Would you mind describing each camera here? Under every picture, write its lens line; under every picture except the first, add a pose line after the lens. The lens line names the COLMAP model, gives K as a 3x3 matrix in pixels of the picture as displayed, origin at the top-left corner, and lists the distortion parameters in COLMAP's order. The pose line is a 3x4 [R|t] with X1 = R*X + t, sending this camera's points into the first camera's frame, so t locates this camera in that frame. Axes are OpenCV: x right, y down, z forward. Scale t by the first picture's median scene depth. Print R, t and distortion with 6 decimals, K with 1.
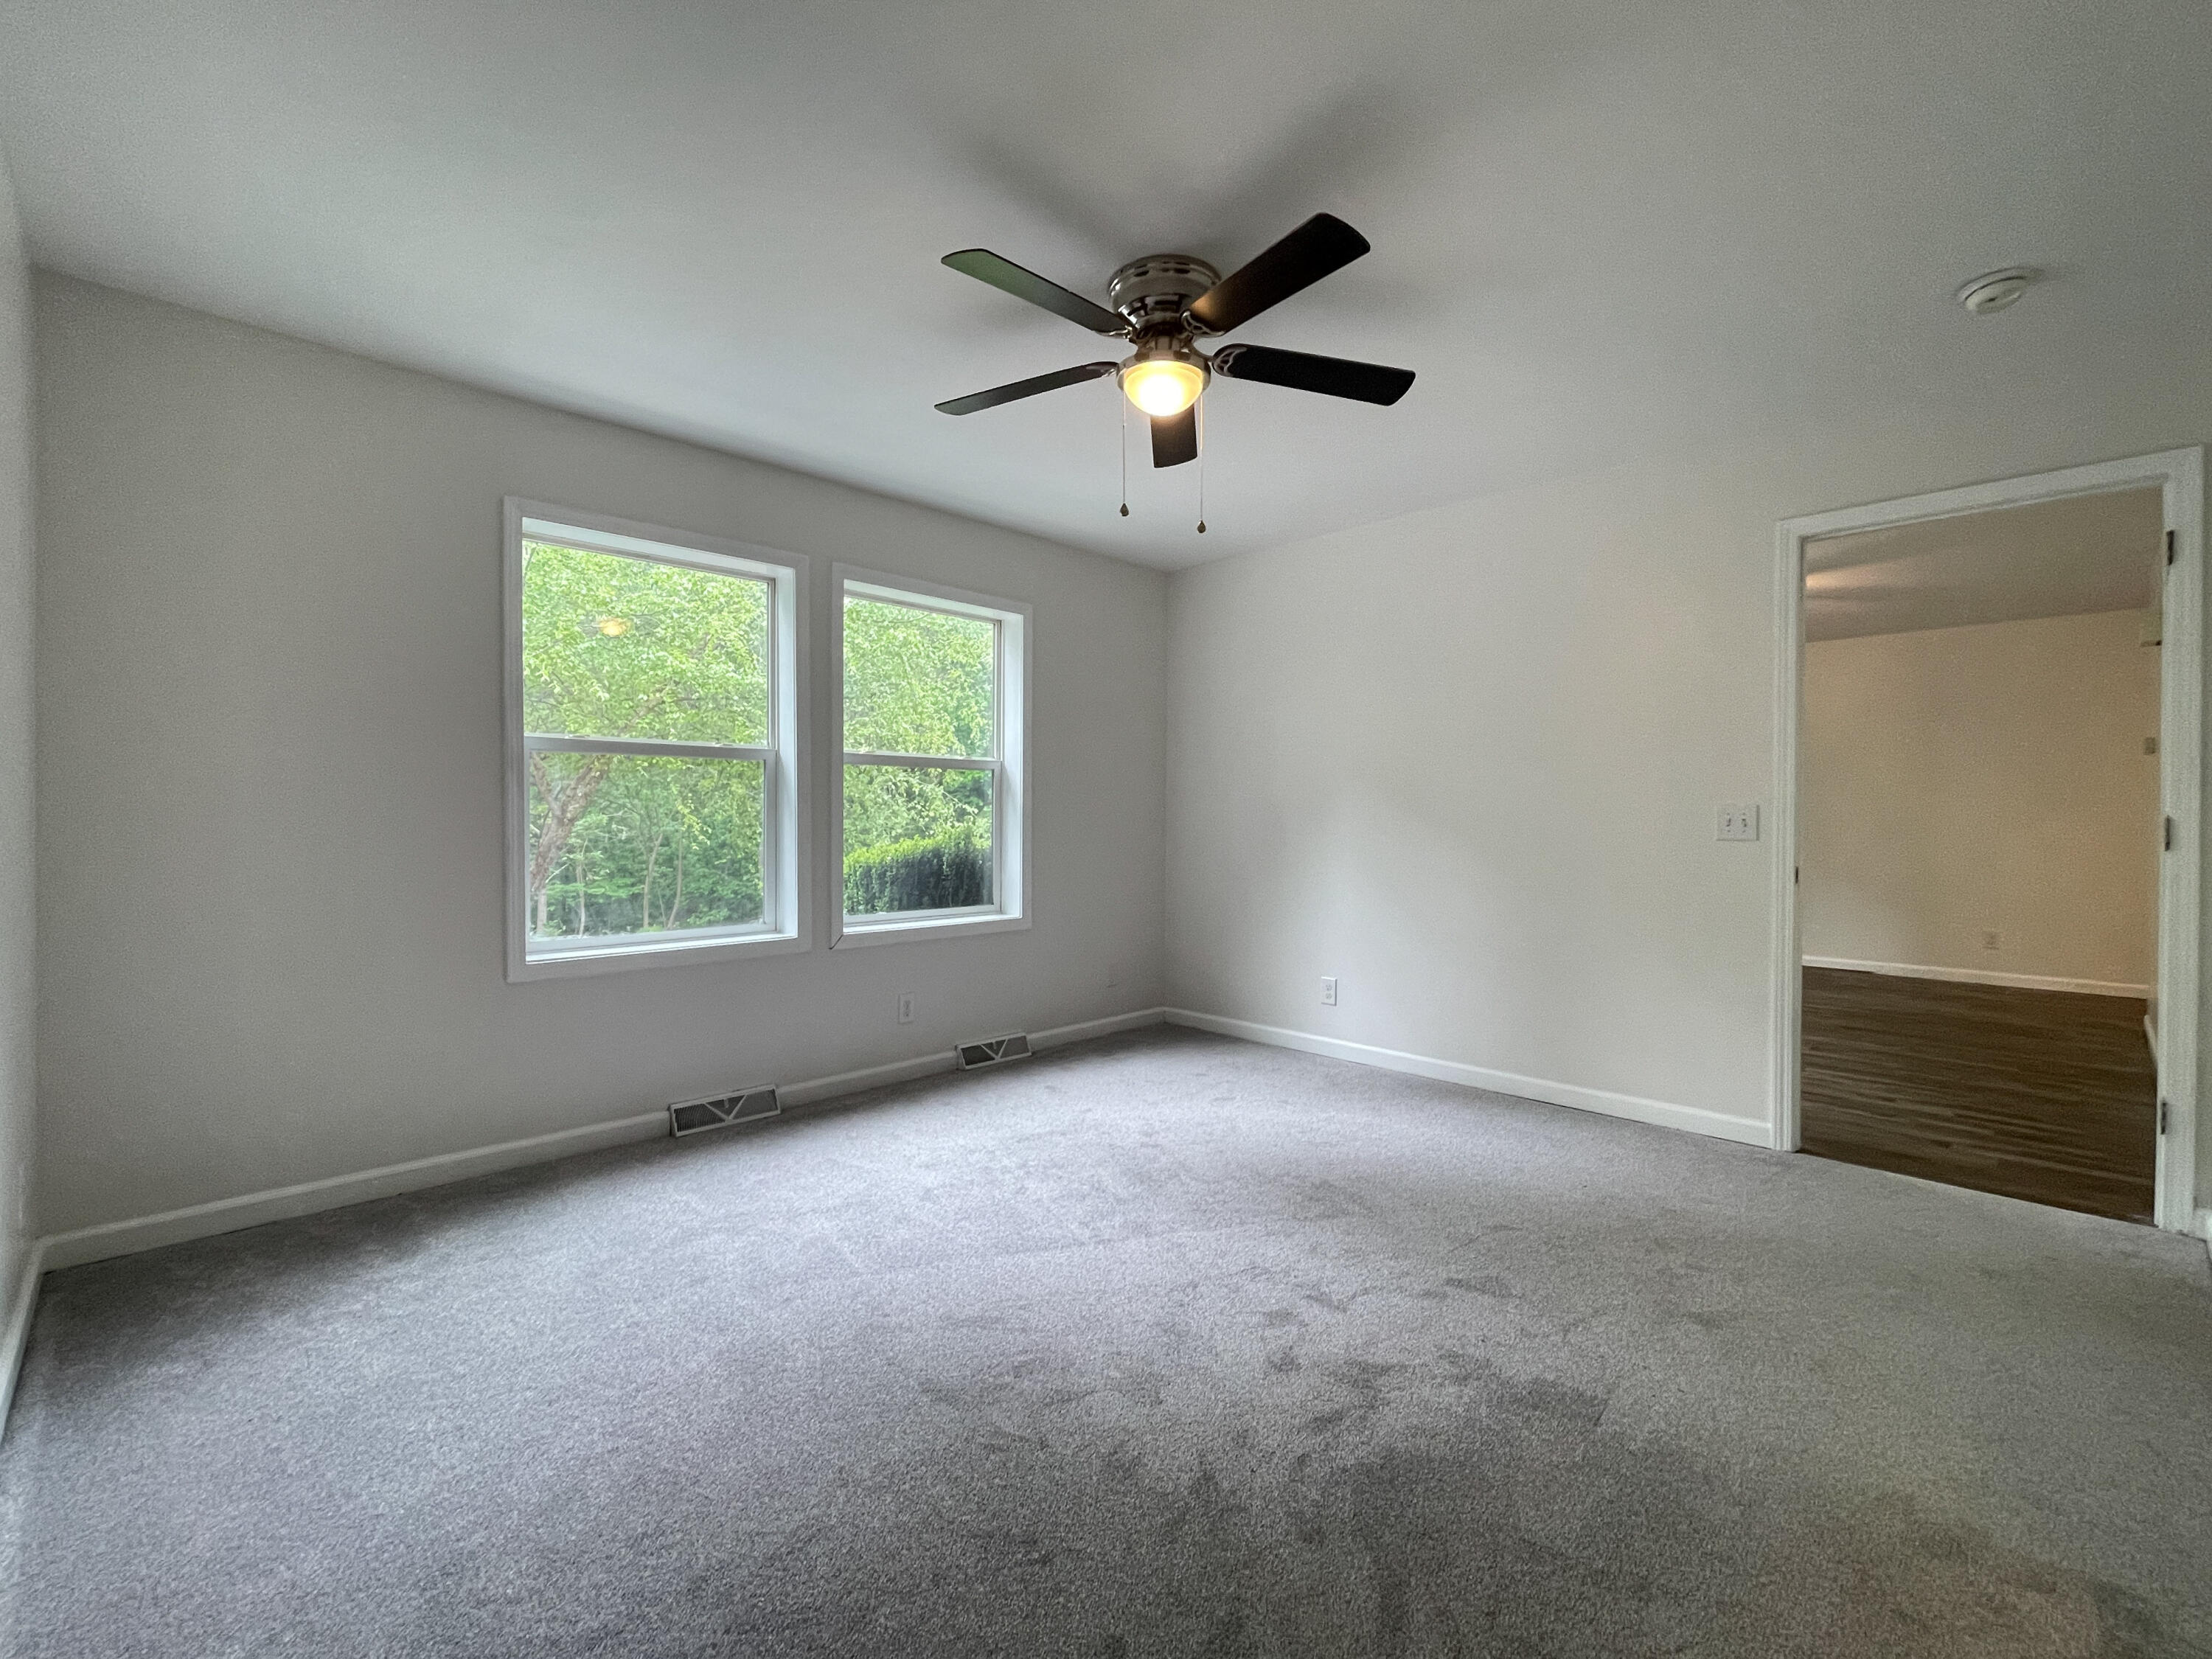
lens RADIAL K [[987.8, 0, 1106.0], [0, 987.8, 829.5], [0, 0, 1]] dist [-0.001870, 0.000341]
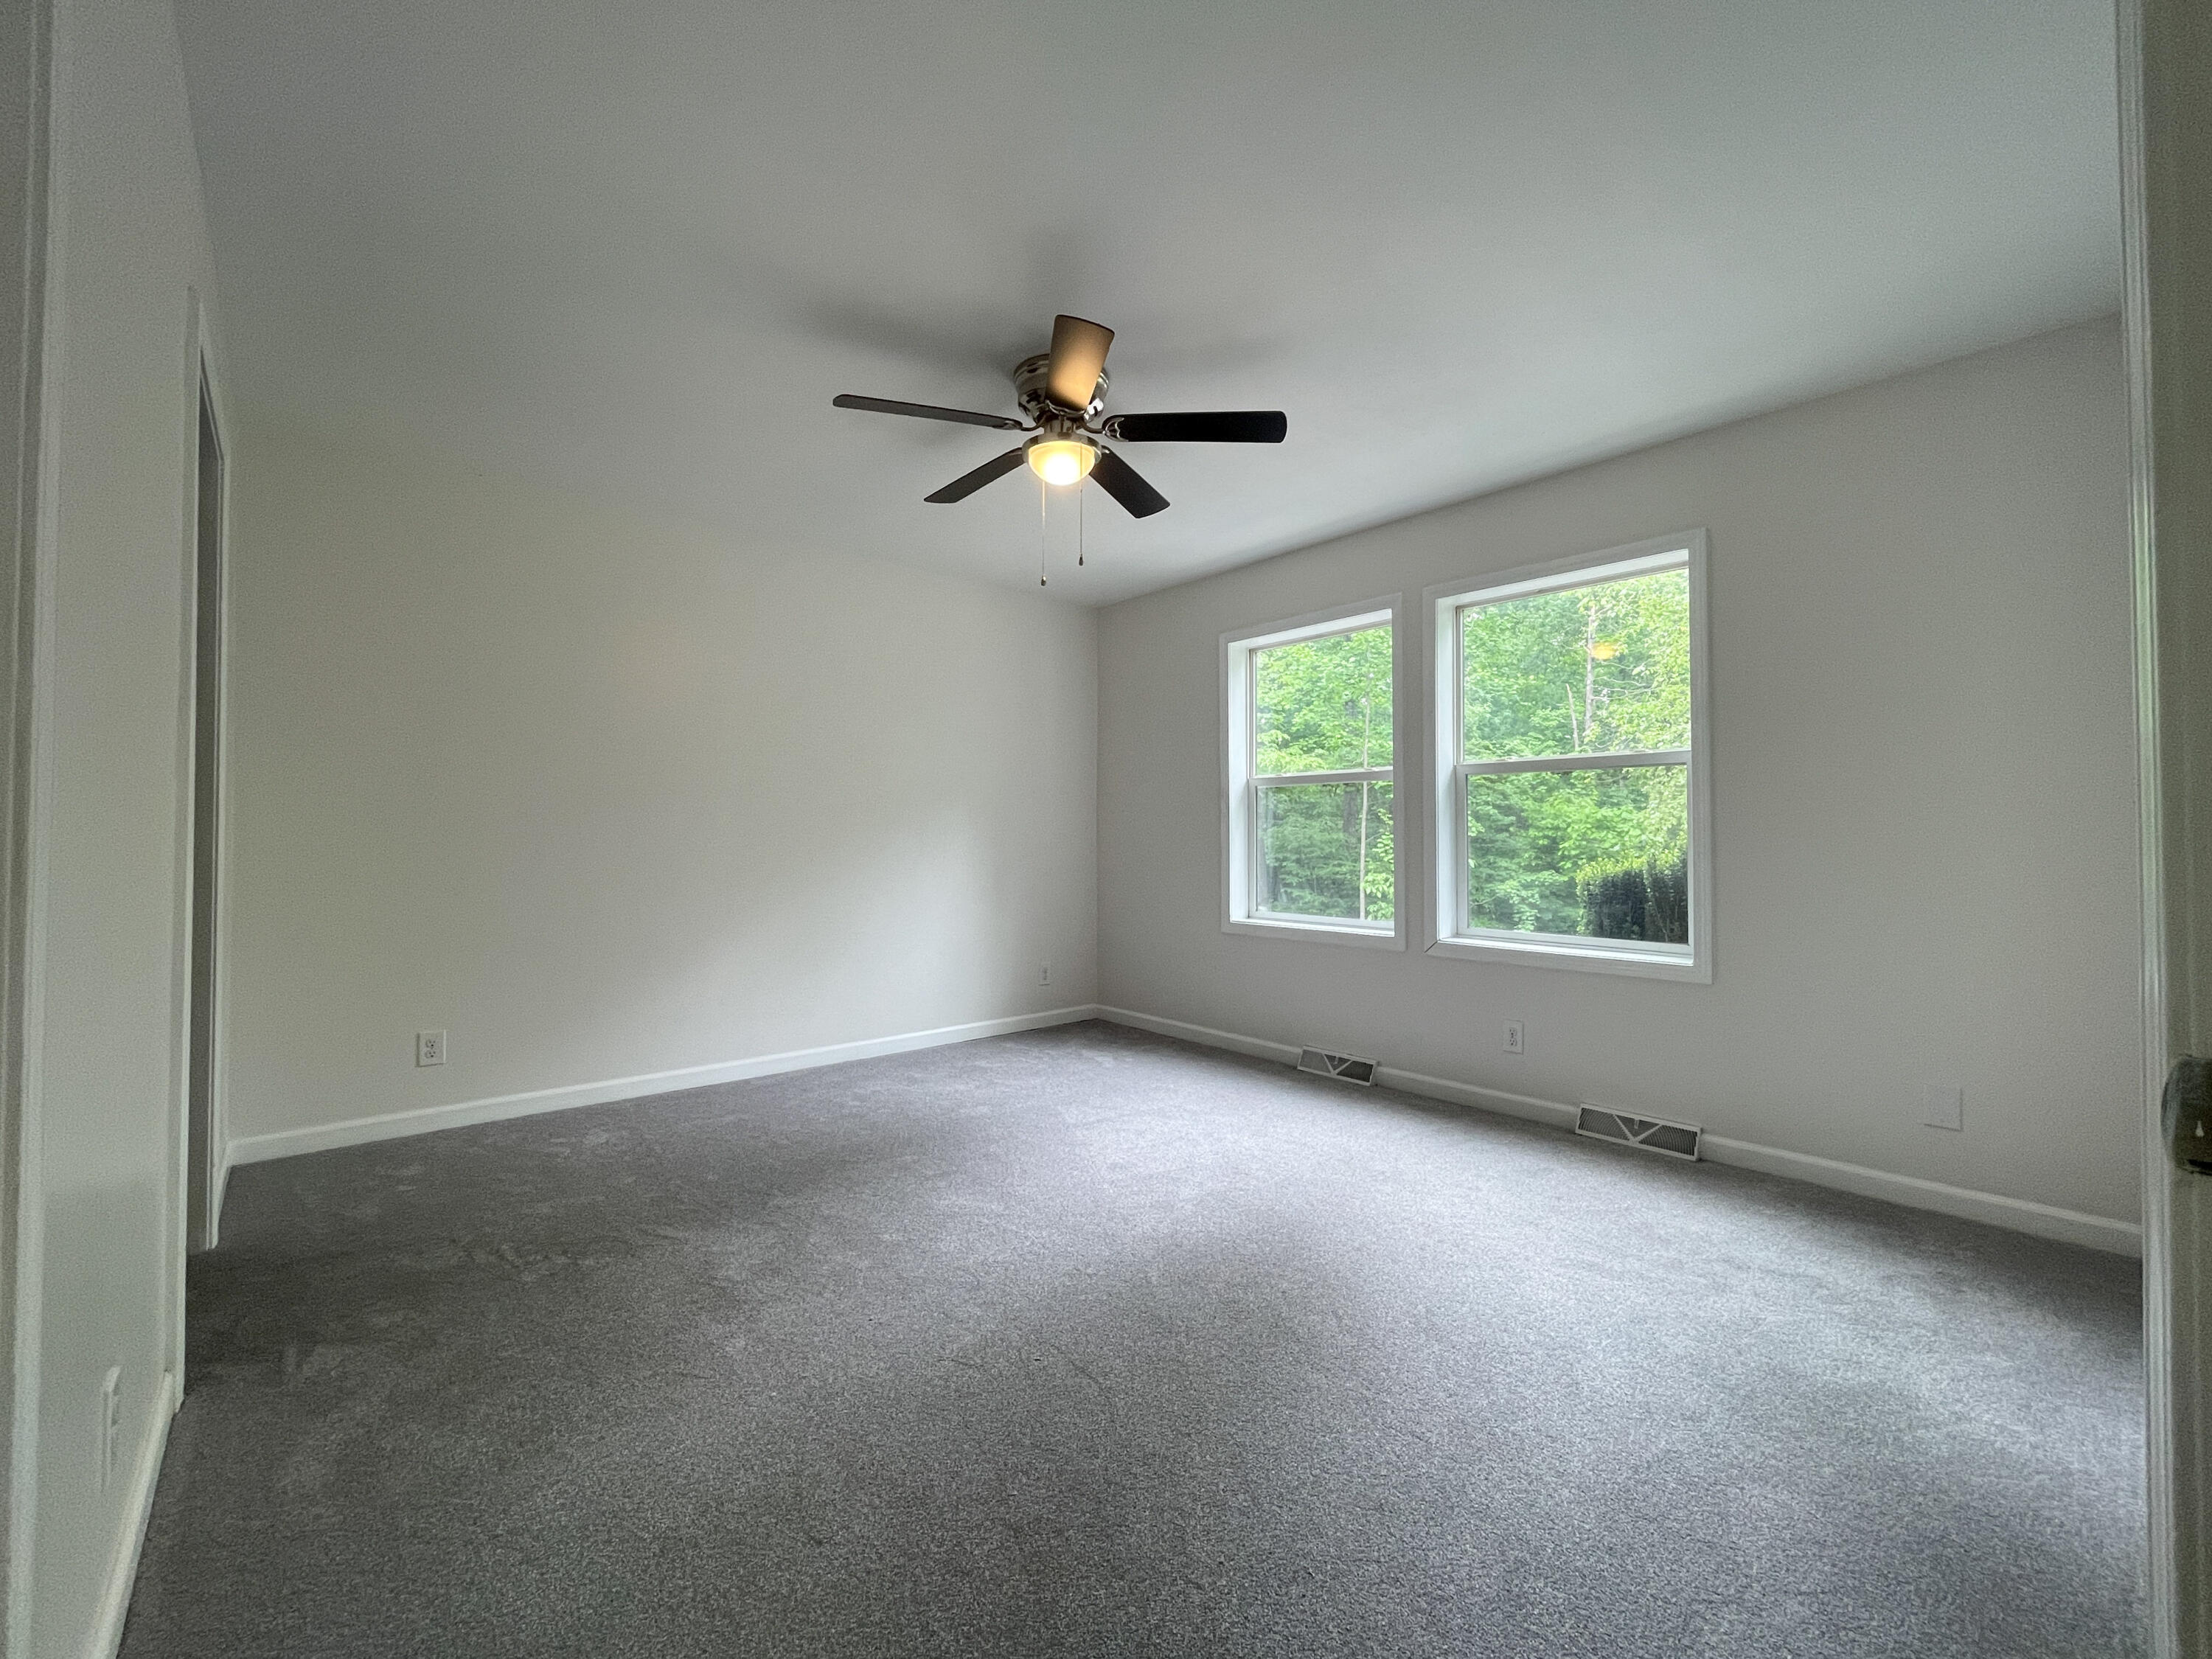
lens RADIAL K [[942.0, 0, 1106.0], [0, 942.0, 829.5], [0, 0, 1]] dist [-0.001029, -0.000920]
pose [[-0.066398, 0.002057, -0.997791, 0.702072], [-0.002389, 0.999995, 0.002220, -0.013541], [0.997790, 0.002531, -0.066392, 0.674933]]
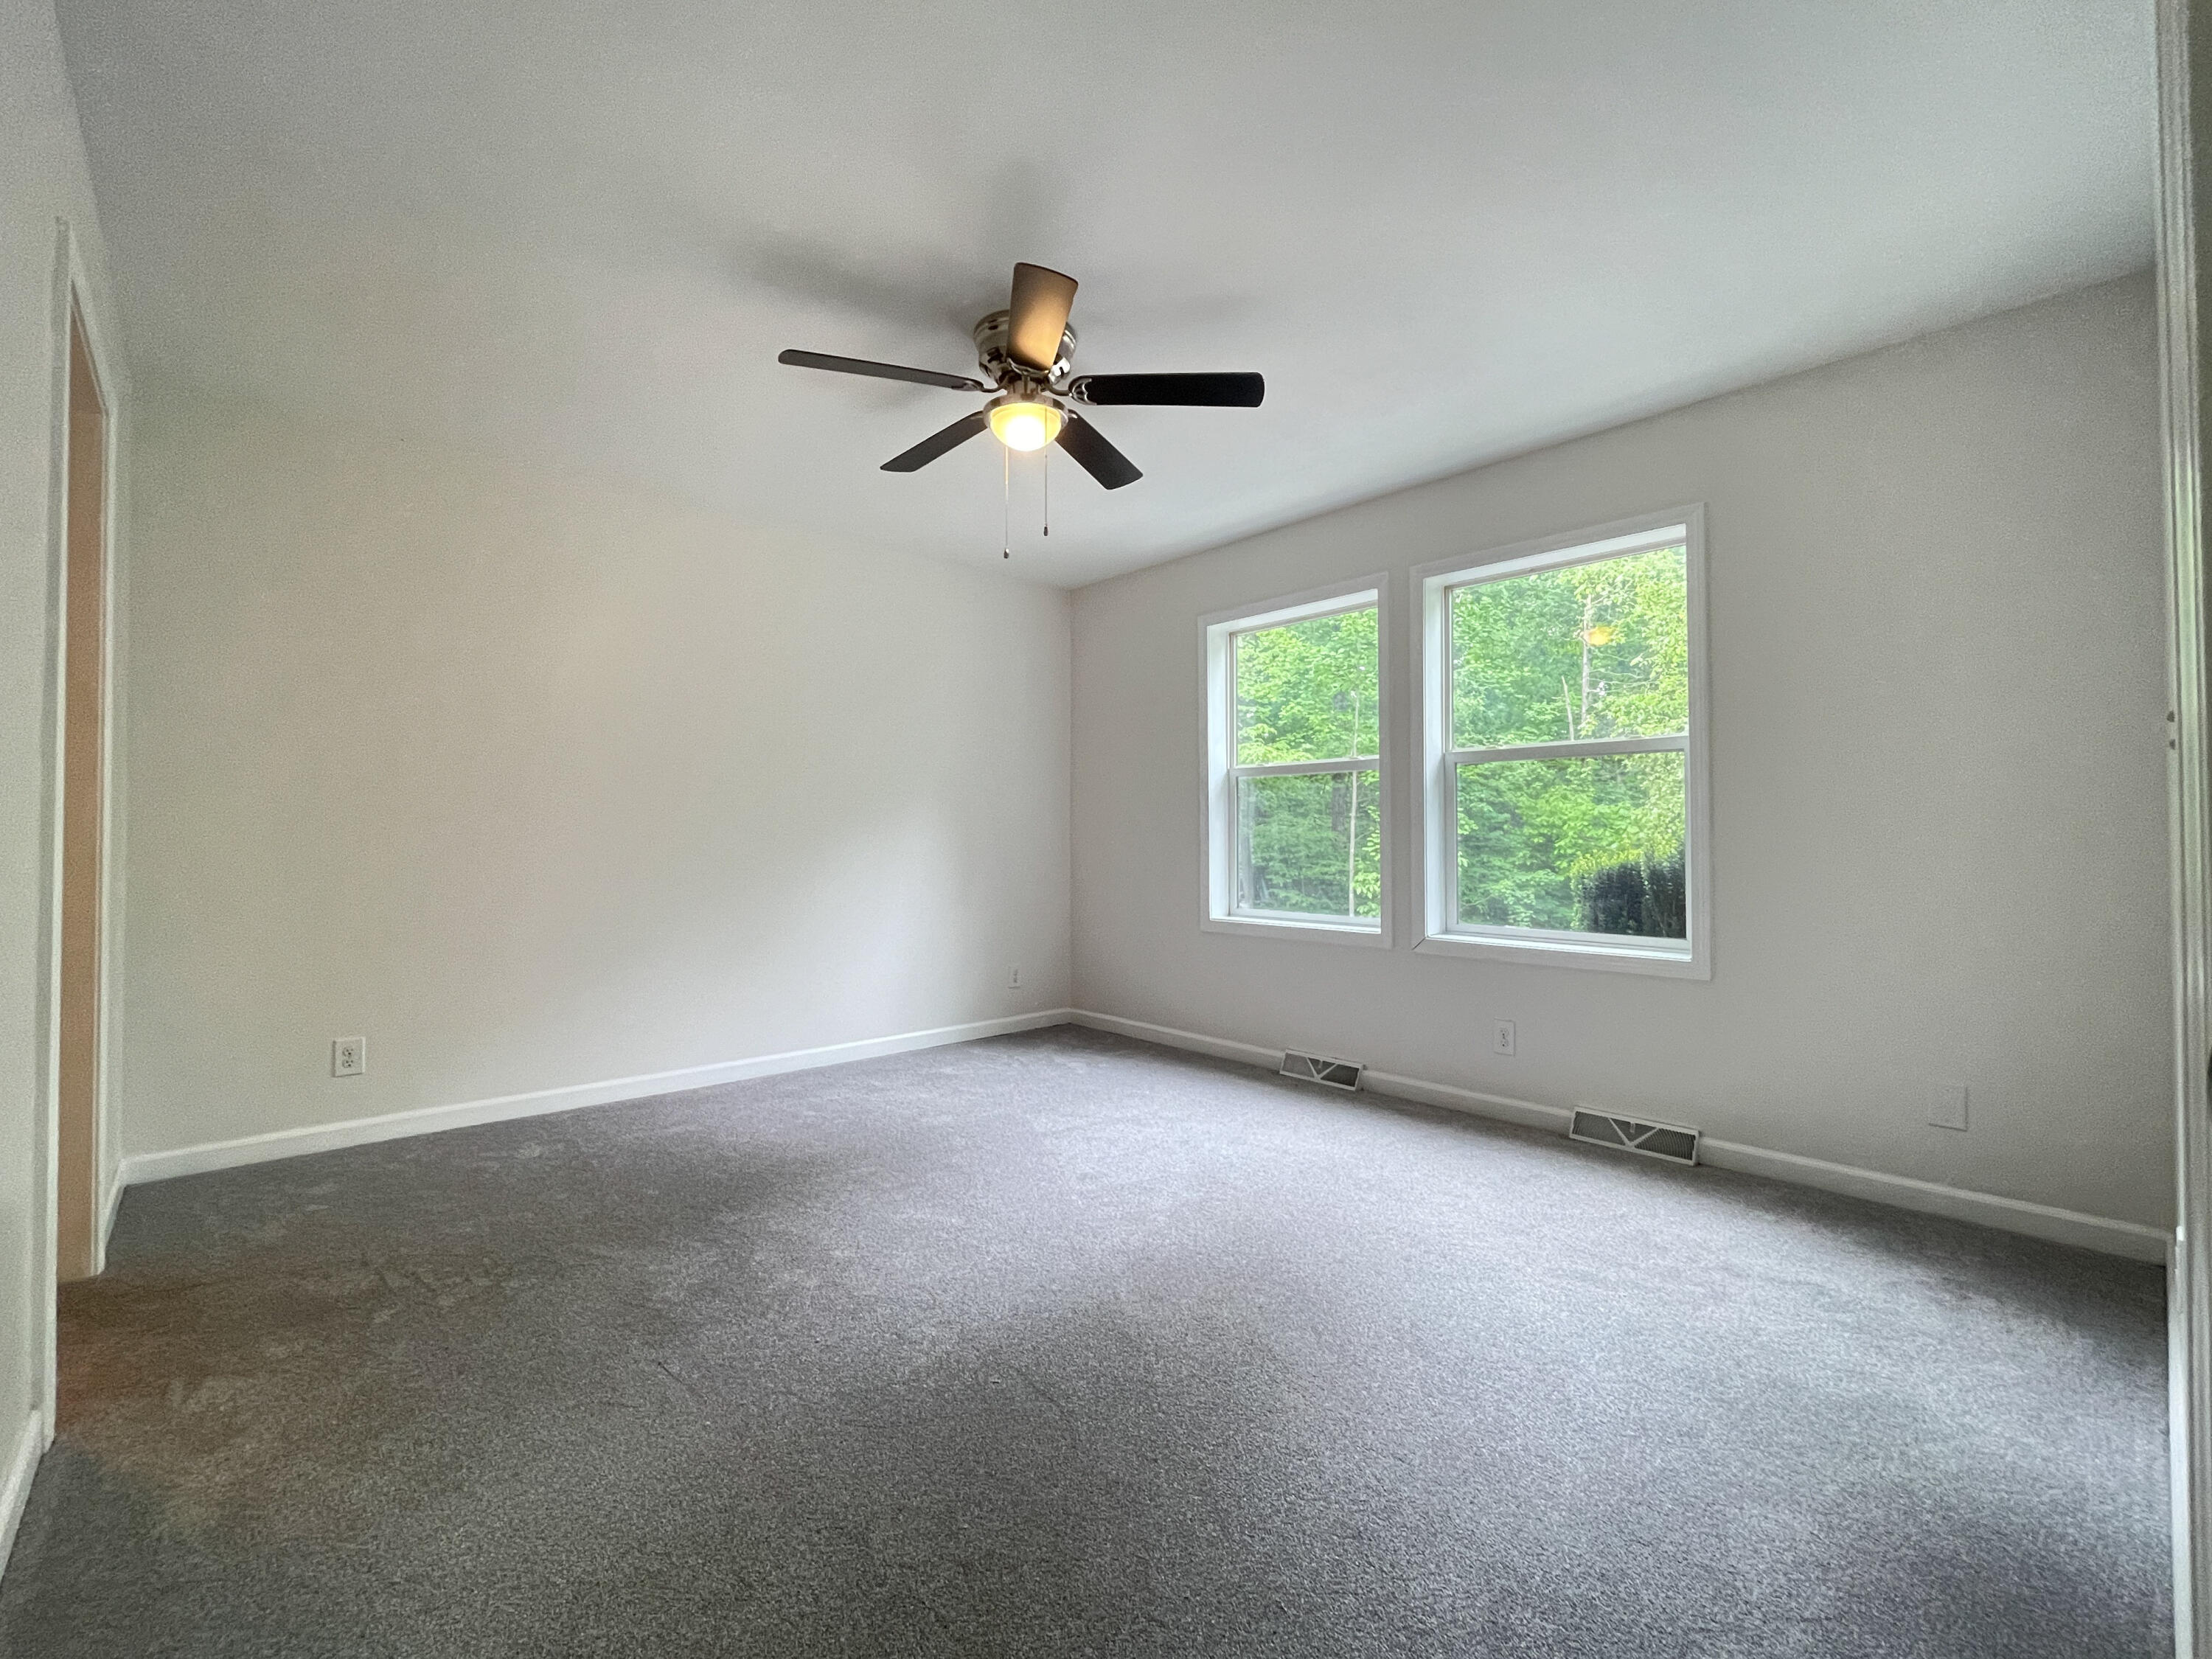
lens RADIAL K [[987.8, 0, 1106.0], [0, 987.8, 829.5], [0, 0, 1]] dist [-0.001870, 0.000341]
pose [[-0.044370, 0.004289, -0.999006, 0.691413], [-0.000538, 0.999991, 0.004317, -0.007073], [0.999015, 0.000729, -0.044367, 0.681498]]
